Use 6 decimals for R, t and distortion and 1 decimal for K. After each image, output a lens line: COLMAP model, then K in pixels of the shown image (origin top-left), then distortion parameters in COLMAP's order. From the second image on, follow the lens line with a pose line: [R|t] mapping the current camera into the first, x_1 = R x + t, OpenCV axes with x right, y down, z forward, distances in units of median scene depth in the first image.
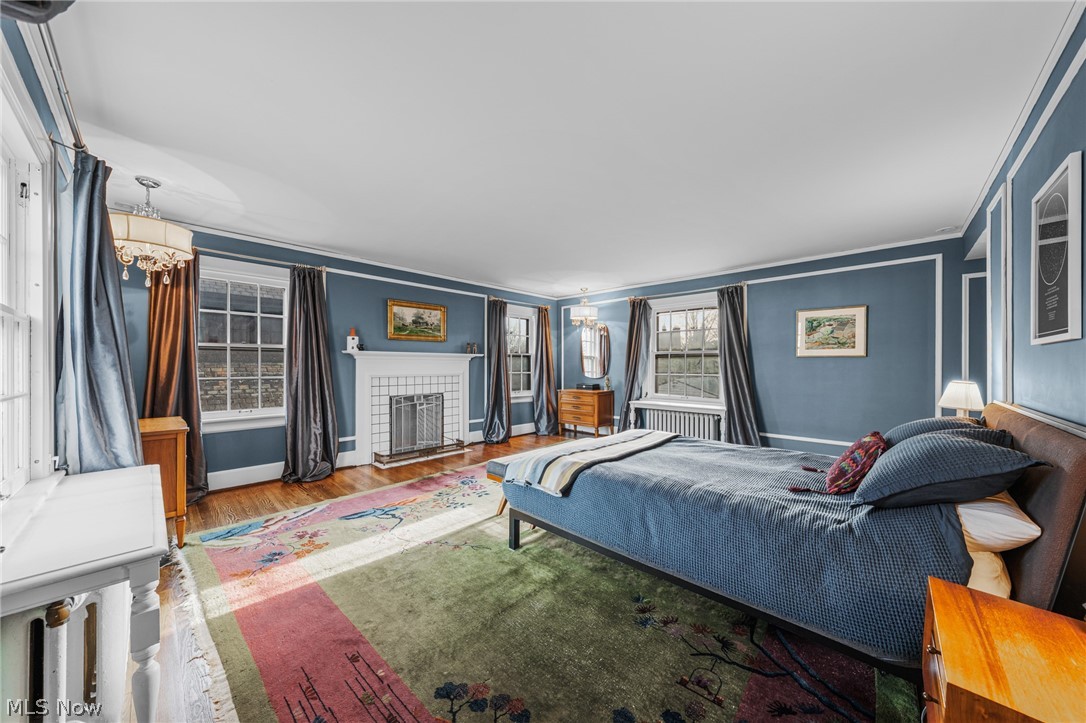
lens RADIAL K [[371.8, 0, 544.2], [0, 371.8, 363.1], [0, 0, 1]] dist [0.001029, 0.000026]
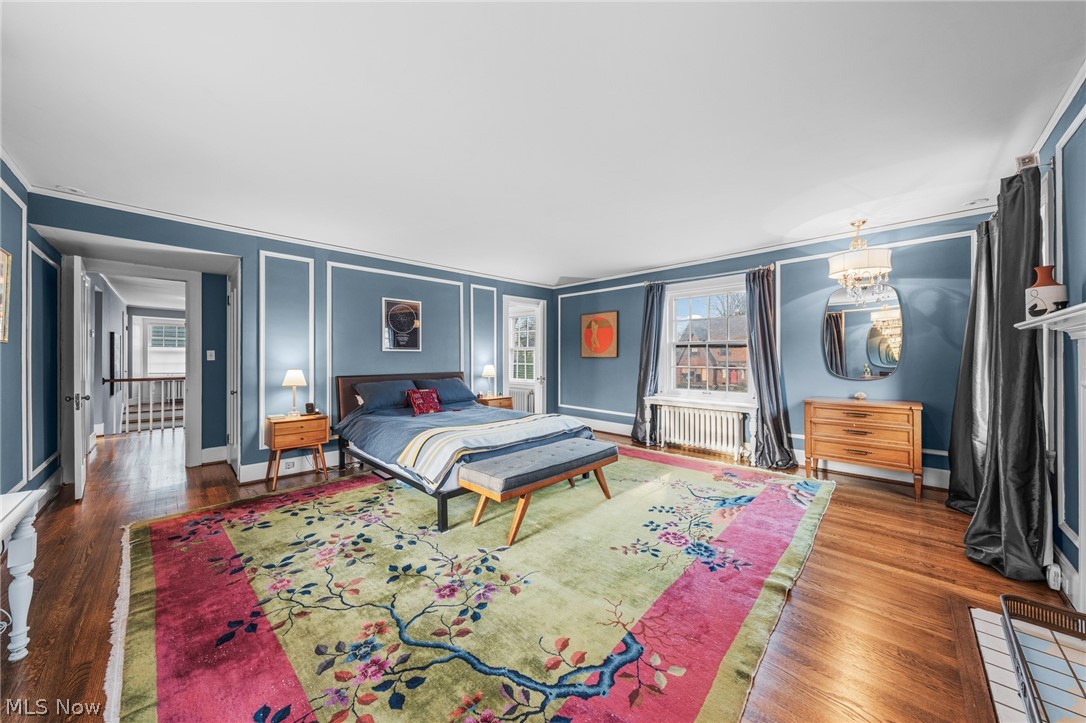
lens RADIAL K [[371.8, 0, 541.9], [0, 371.8, 359.6], [0, 0, 1]] dist [0.001029, 0.000026]
pose [[-0.999723, 0.000596, 0.023533, 0.046544], [0.000574, 0.999999, -0.000961, 0.011171], [-0.023534, -0.000948, -0.999723, 1.948382]]
